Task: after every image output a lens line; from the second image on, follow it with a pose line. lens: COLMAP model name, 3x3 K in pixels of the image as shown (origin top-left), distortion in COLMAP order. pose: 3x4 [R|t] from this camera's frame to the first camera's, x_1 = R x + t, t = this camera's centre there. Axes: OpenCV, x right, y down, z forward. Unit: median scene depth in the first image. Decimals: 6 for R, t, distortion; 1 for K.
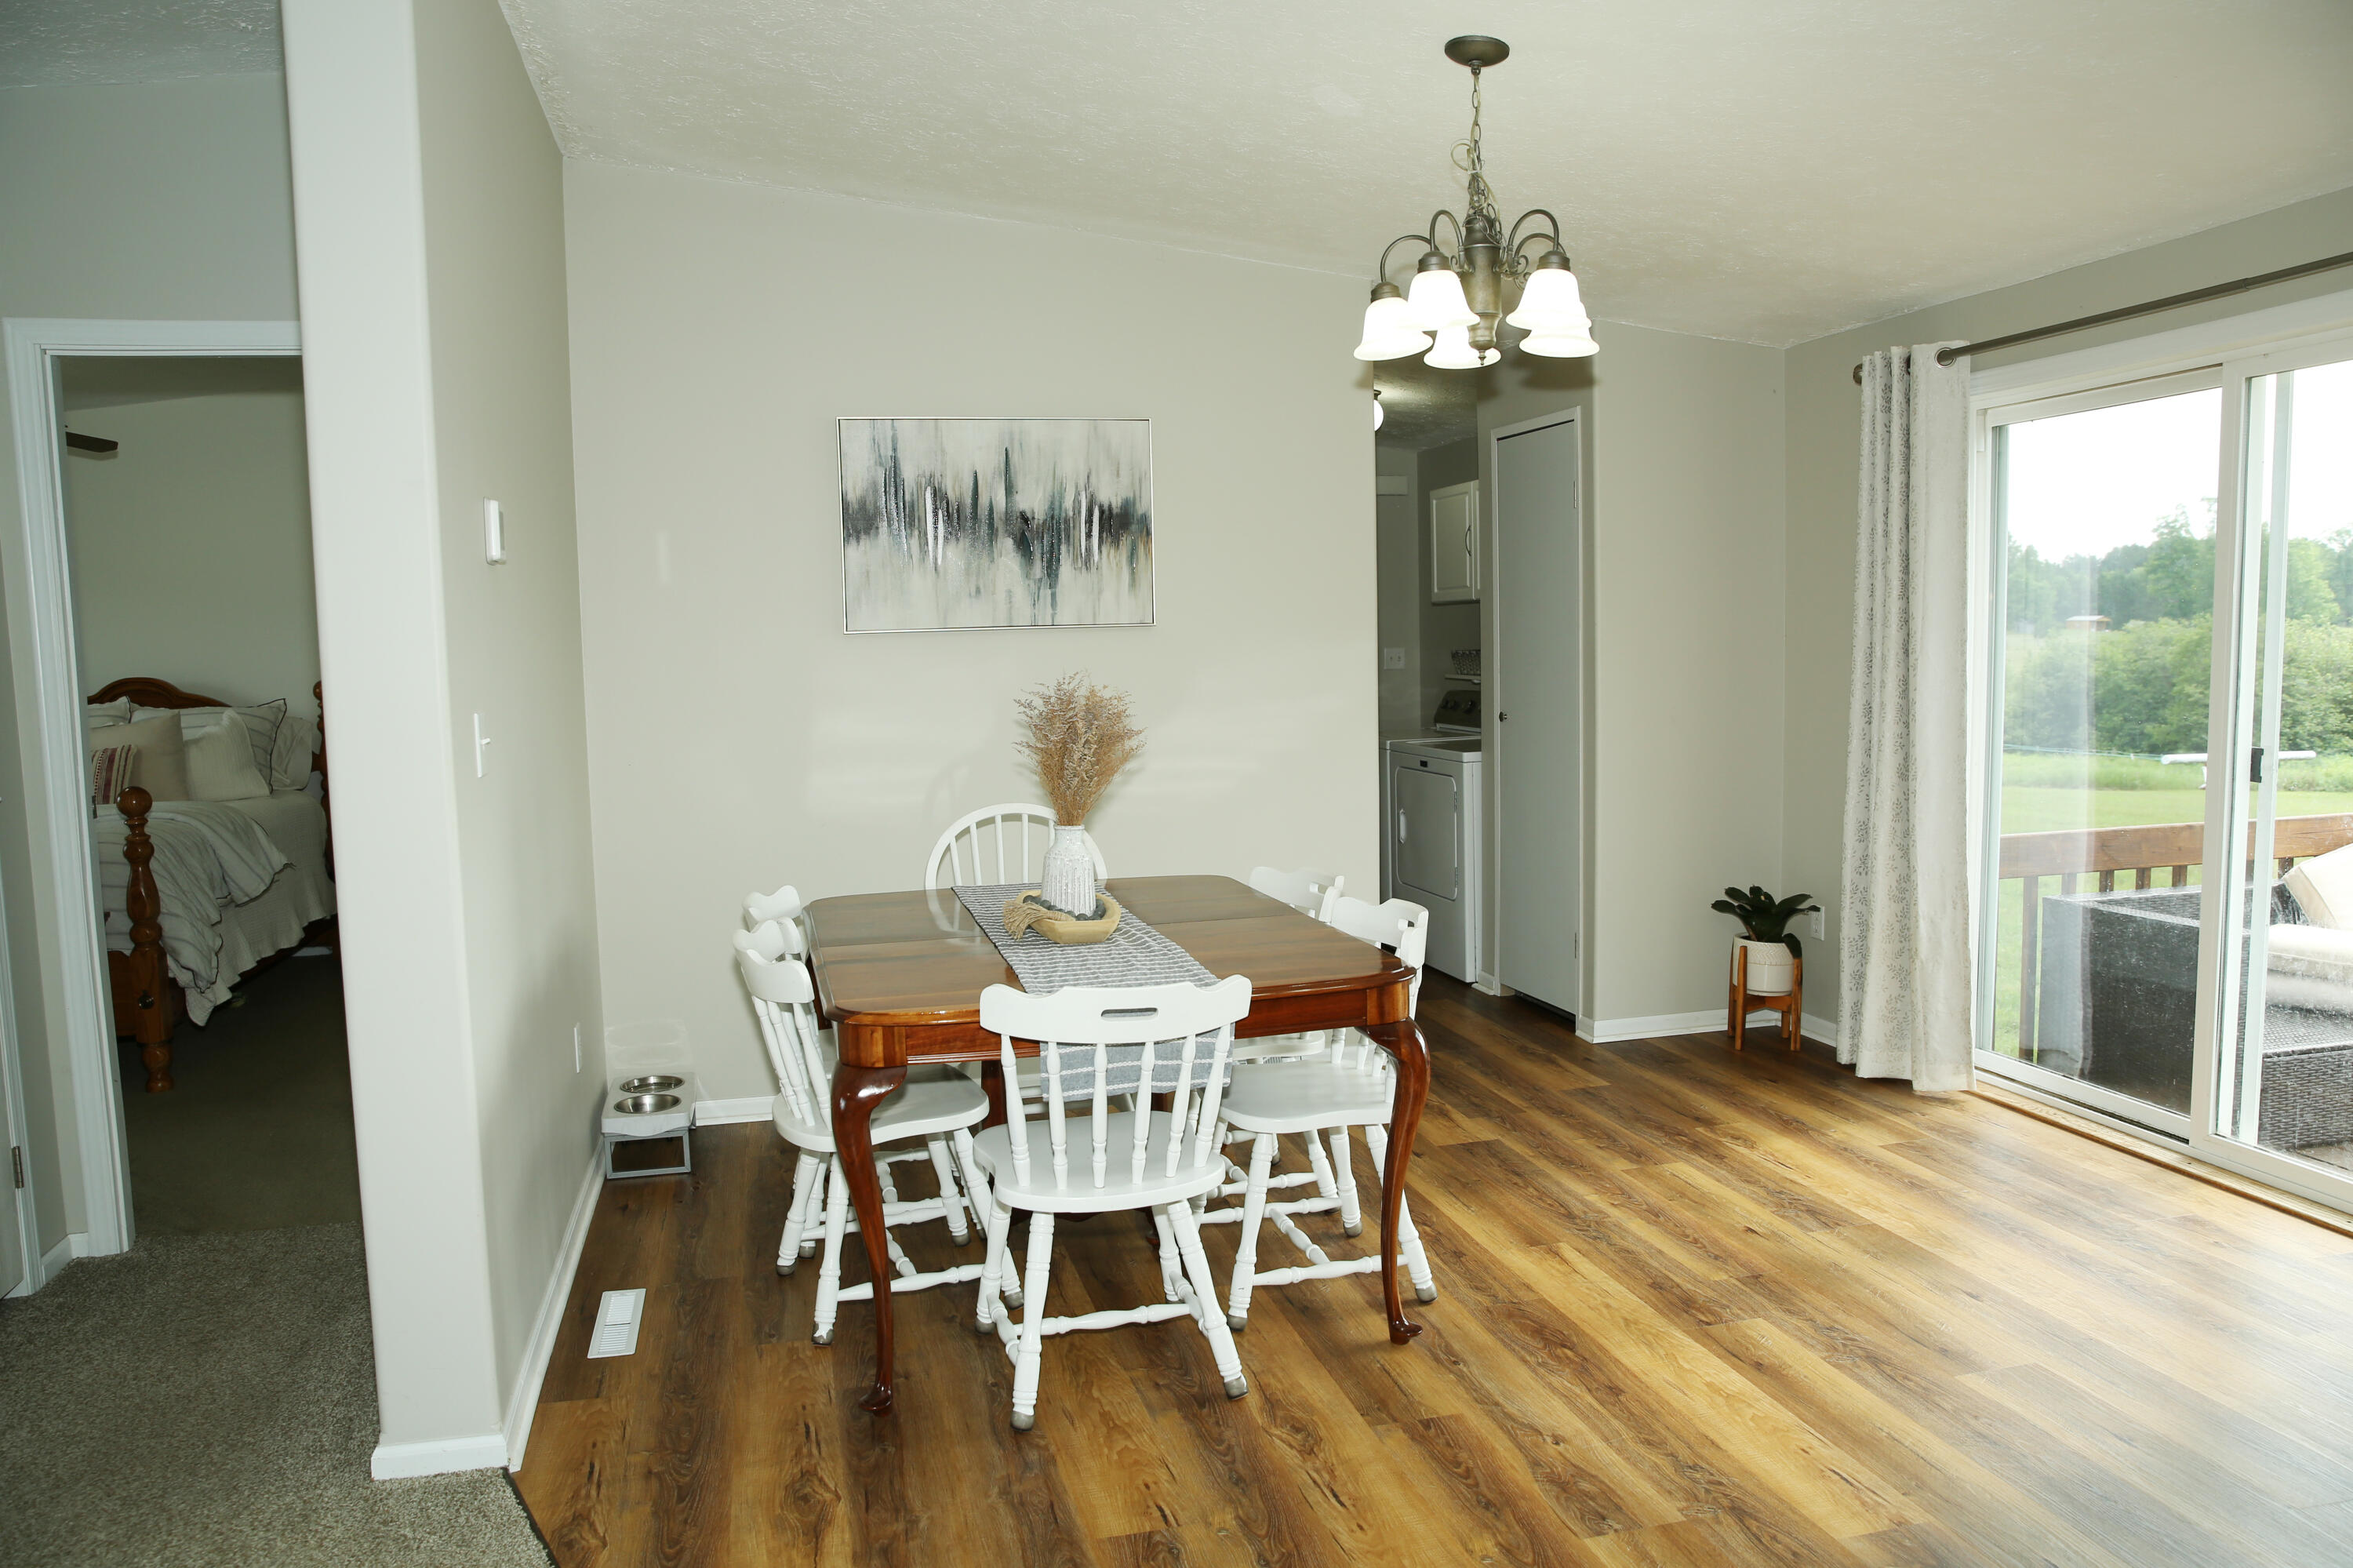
lens RADIAL K [[1623.5, 0, 1139.5], [0, 1623.5, 787.7], [0, 0, 1]] dist [-0.108621, 0.083378]
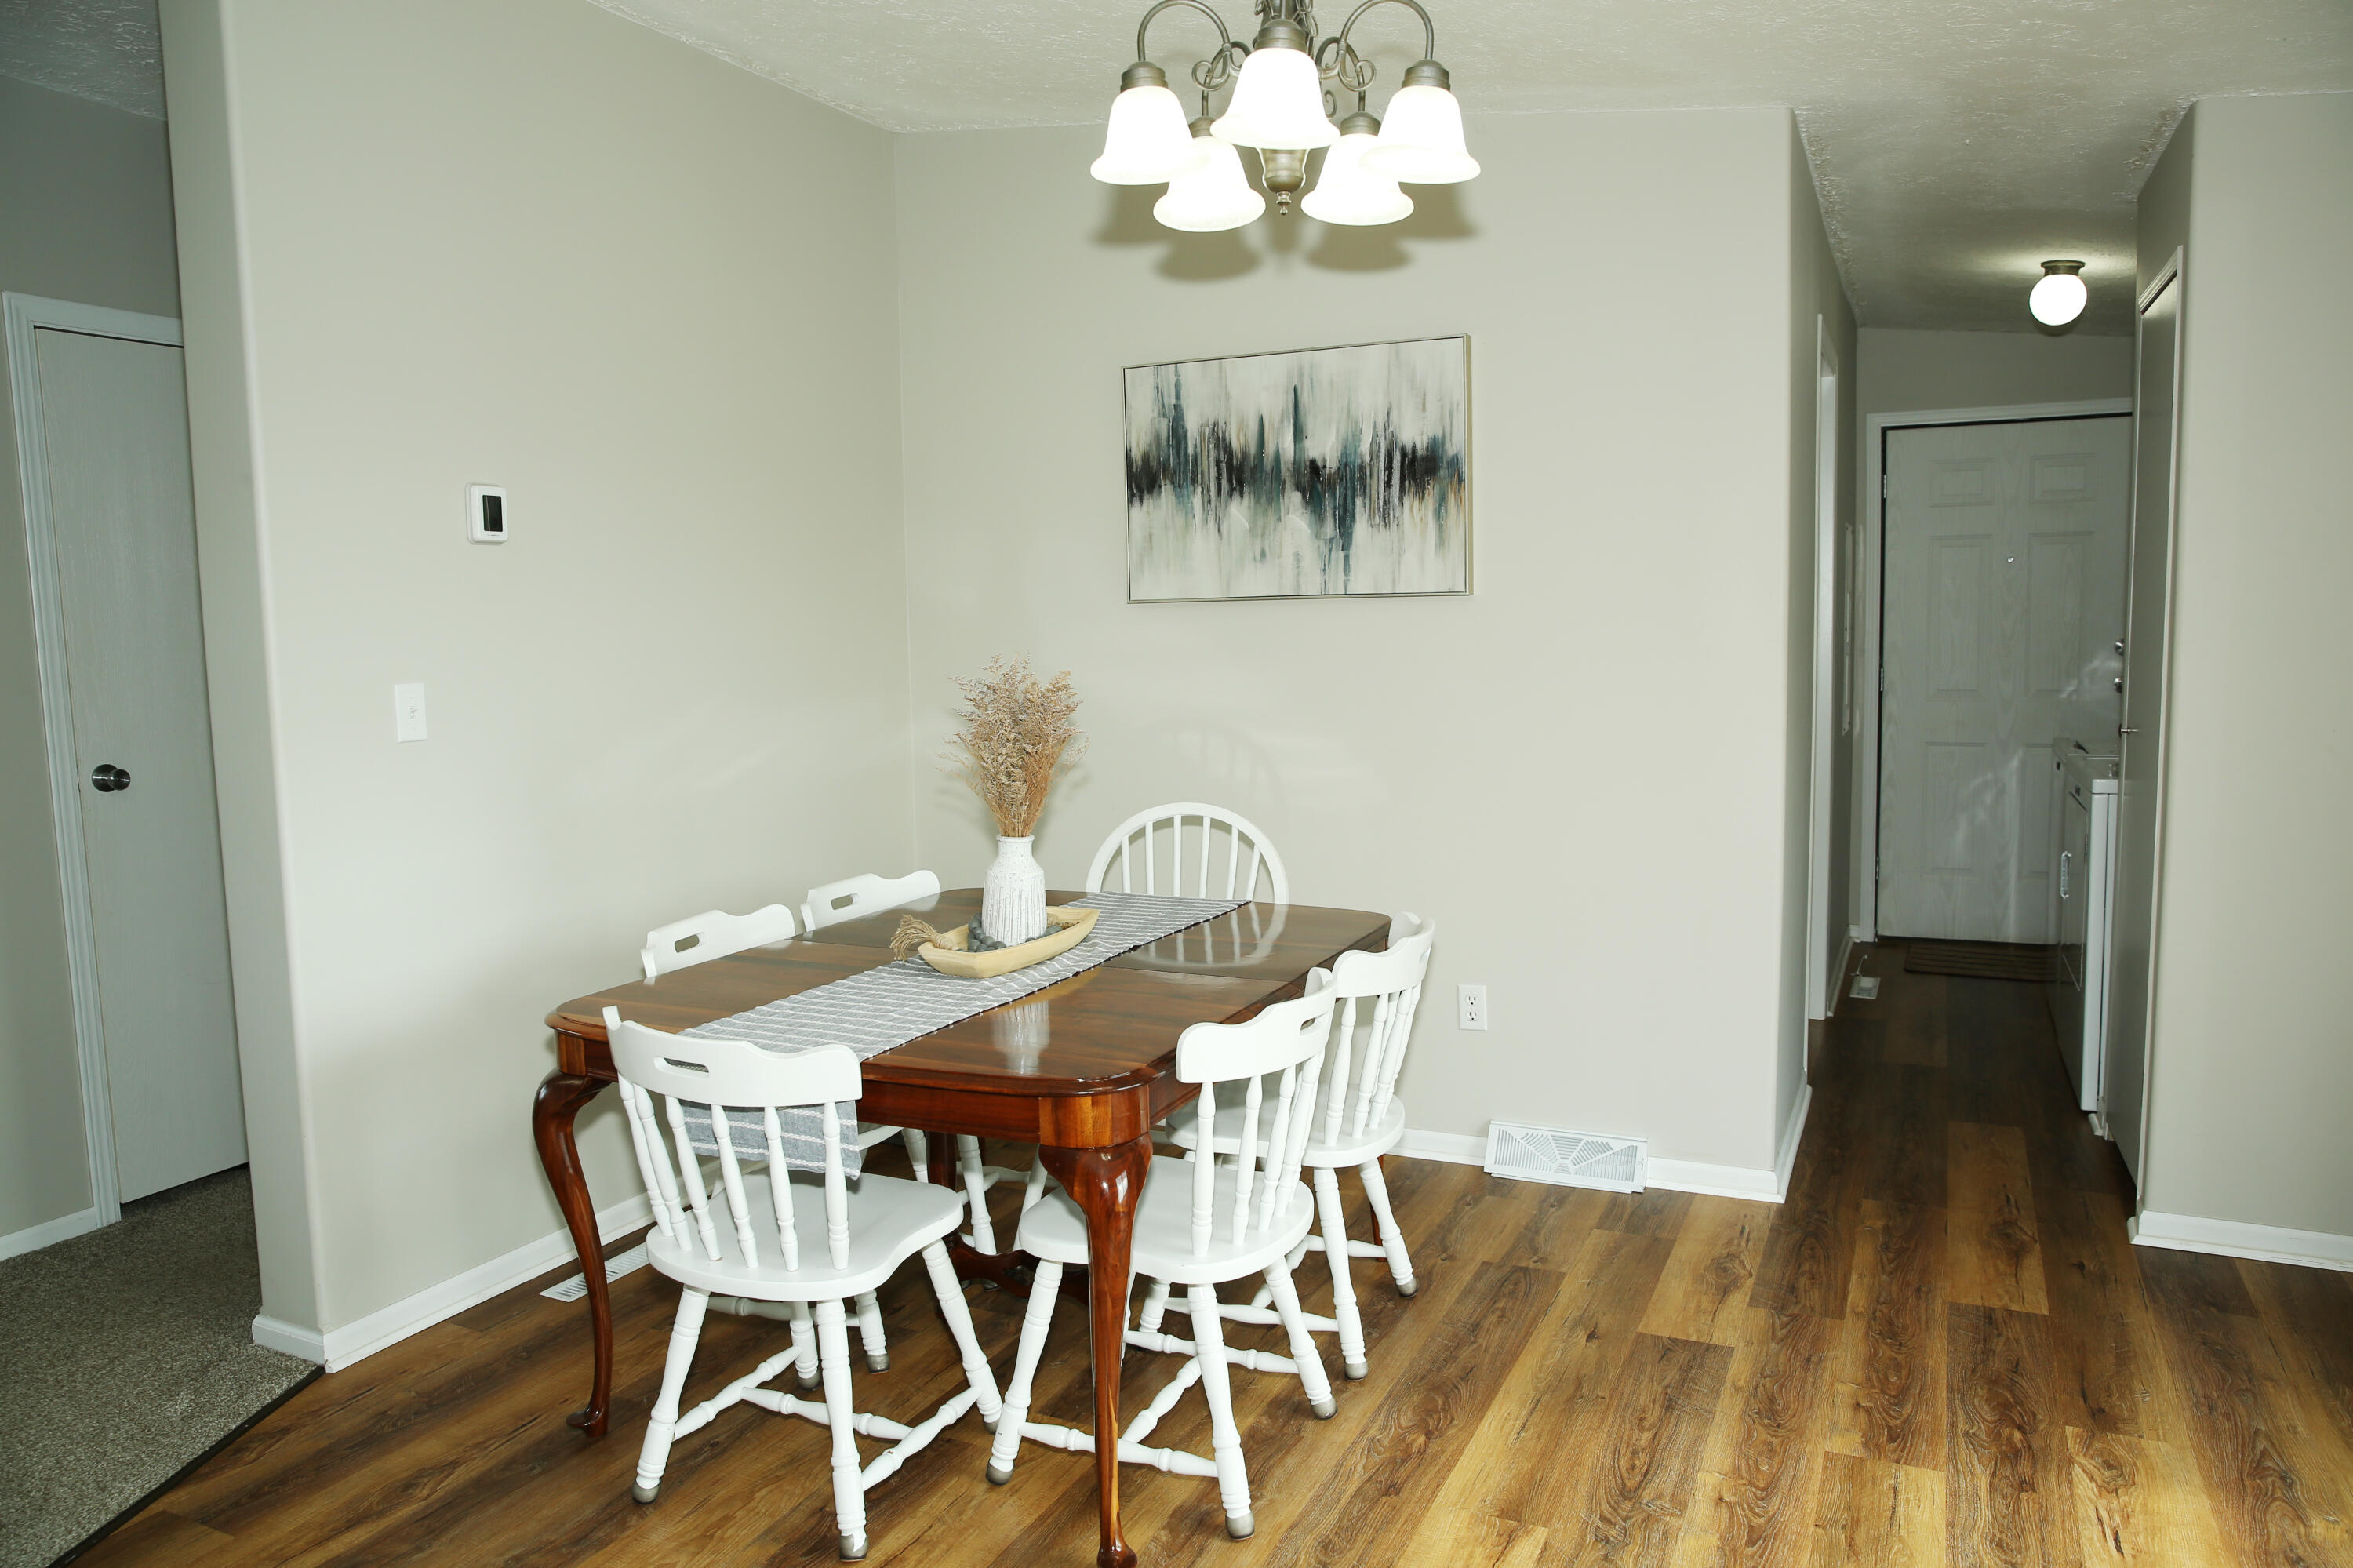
lens RADIAL K [[1623.5, 0, 1139.5], [0, 1623.5, 787.7], [0, 0, 1]] dist [-0.108621, 0.083378]
pose [[0.766494, 0.076952, -0.637625, 0.415911], [-0.054303, 0.997006, 0.055046, -0.041846], [0.639951, -0.007568, 0.768378, 0.296151]]
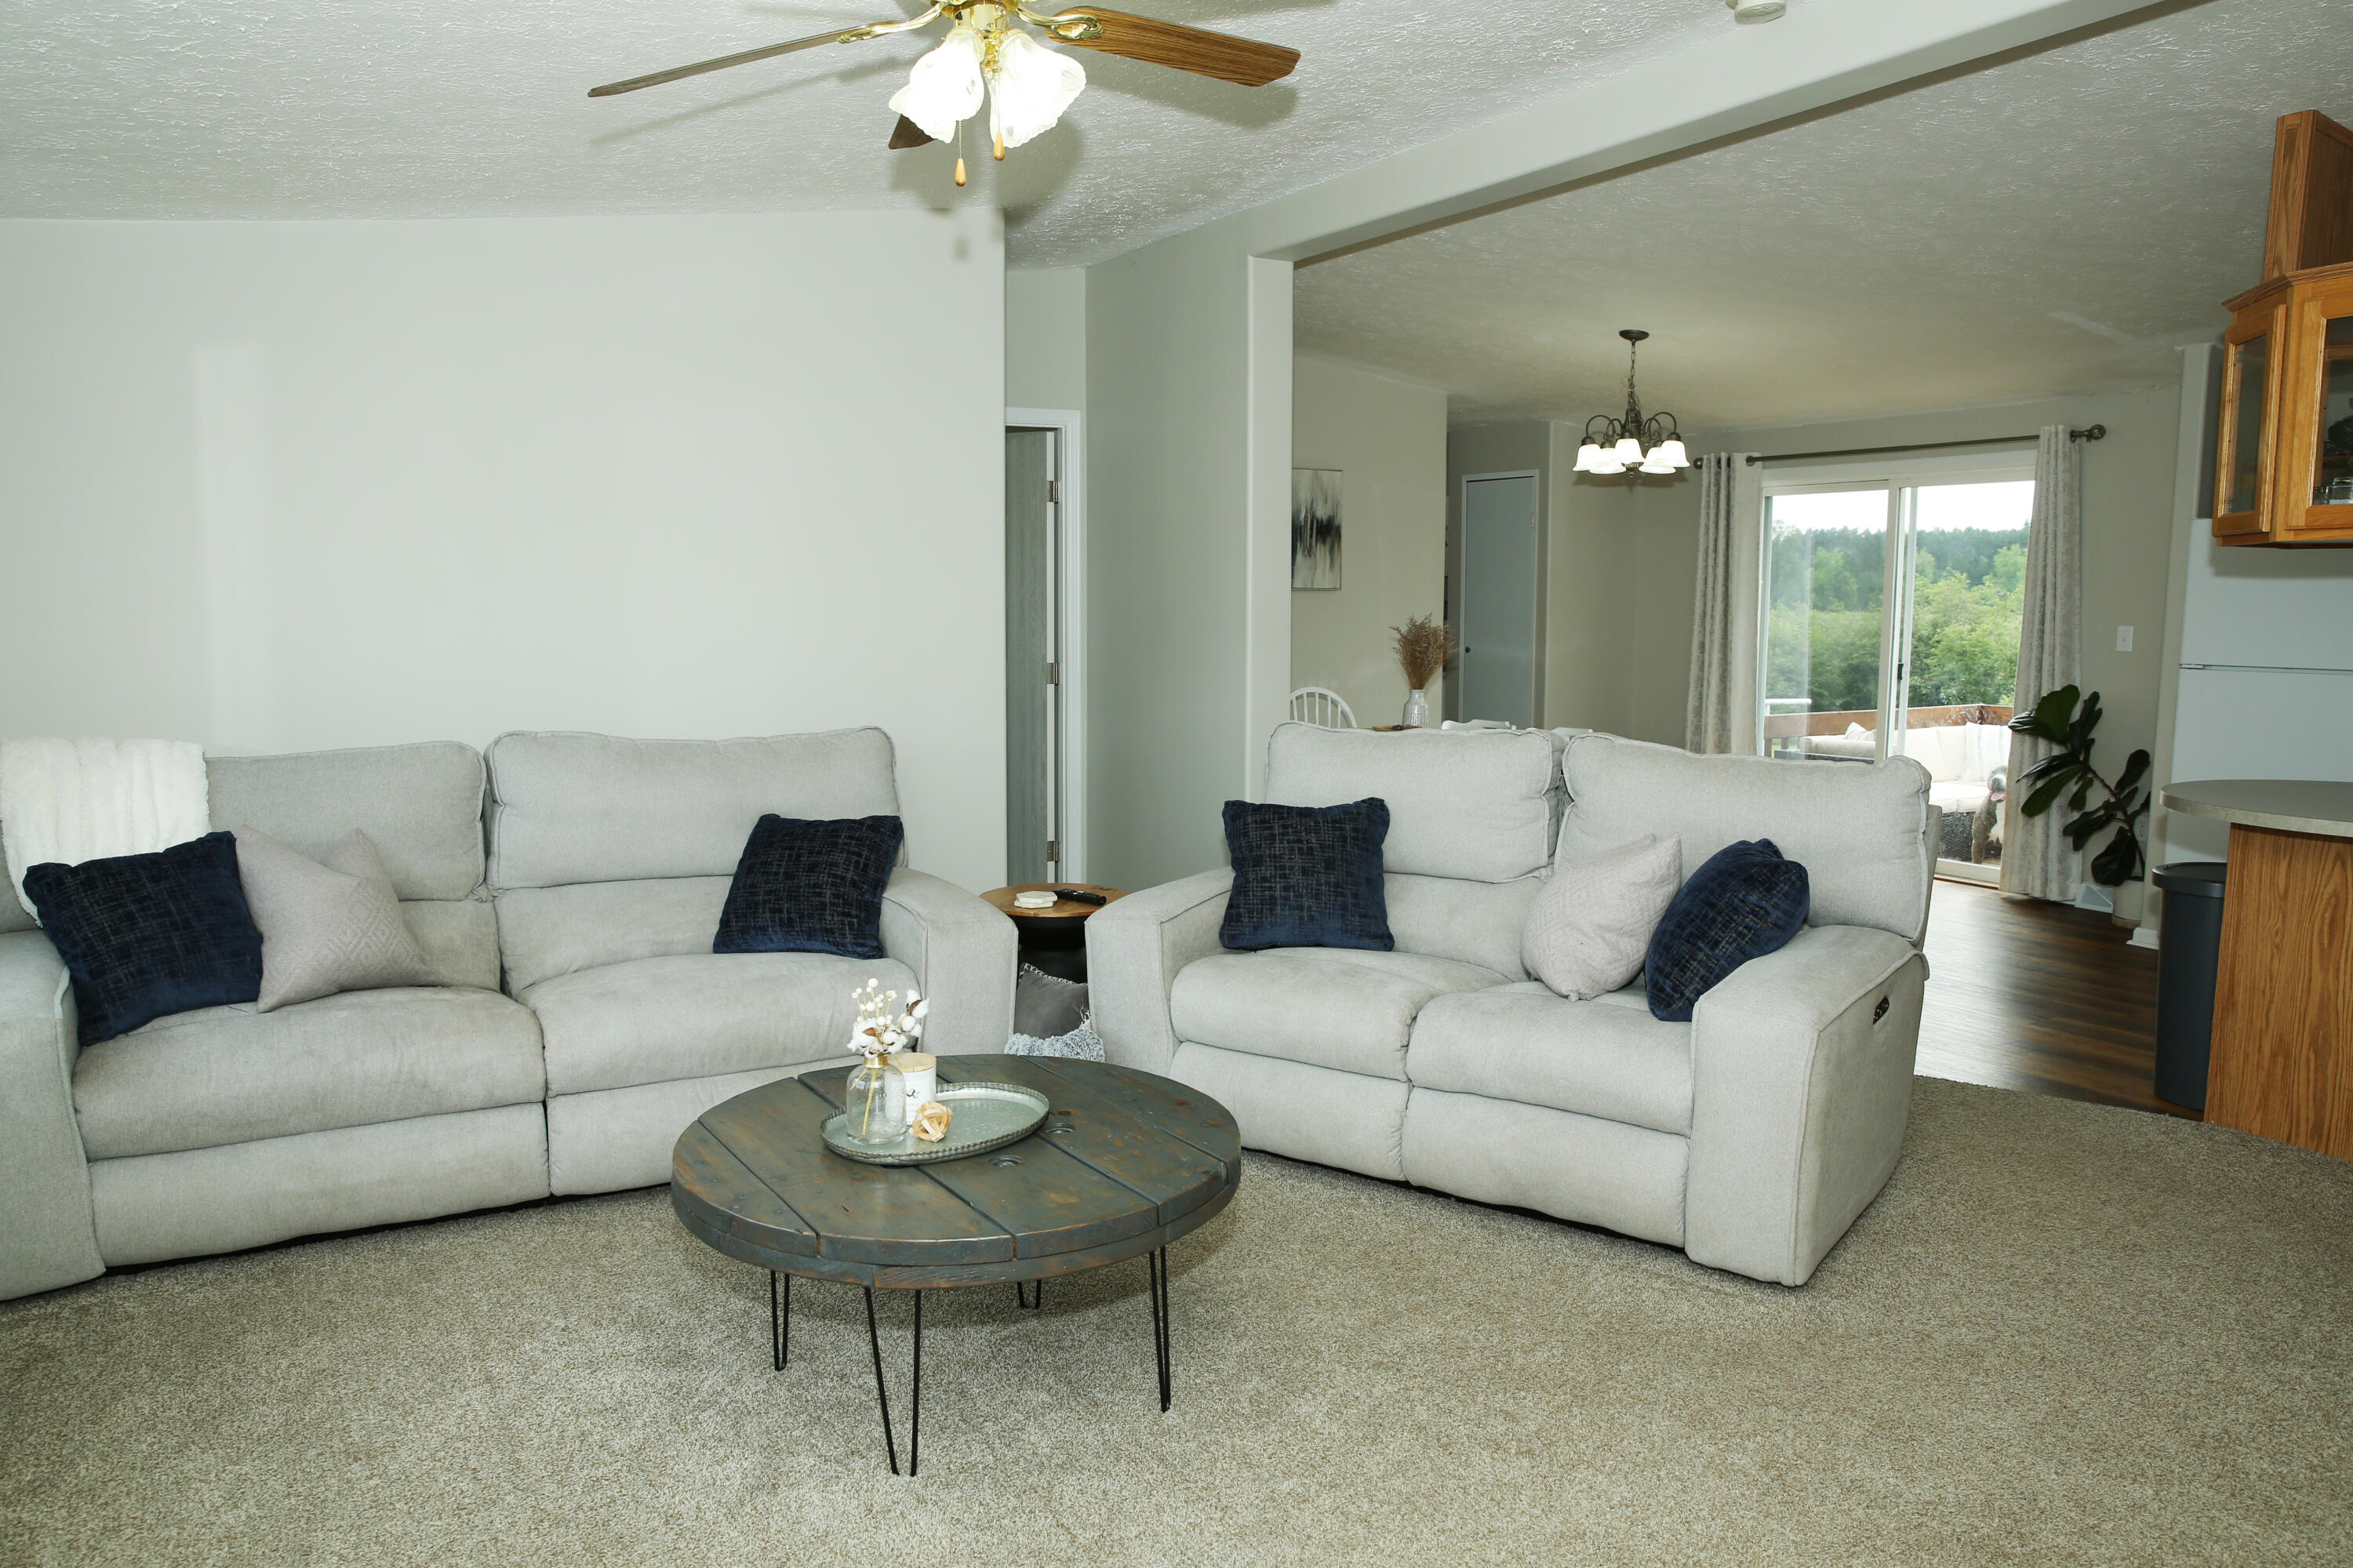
lens RADIAL K [[1623.5, 0, 1139.5], [0, 1623.5, 787.7], [0, 0, 1]] dist [-0.108621, 0.083378]
pose [[0.958830, -0.009583, 0.283819, -0.715279], [0.002190, 0.999650, 0.026354, 0.067457], [-0.283972, -0.024648, 0.958516, -0.620891]]
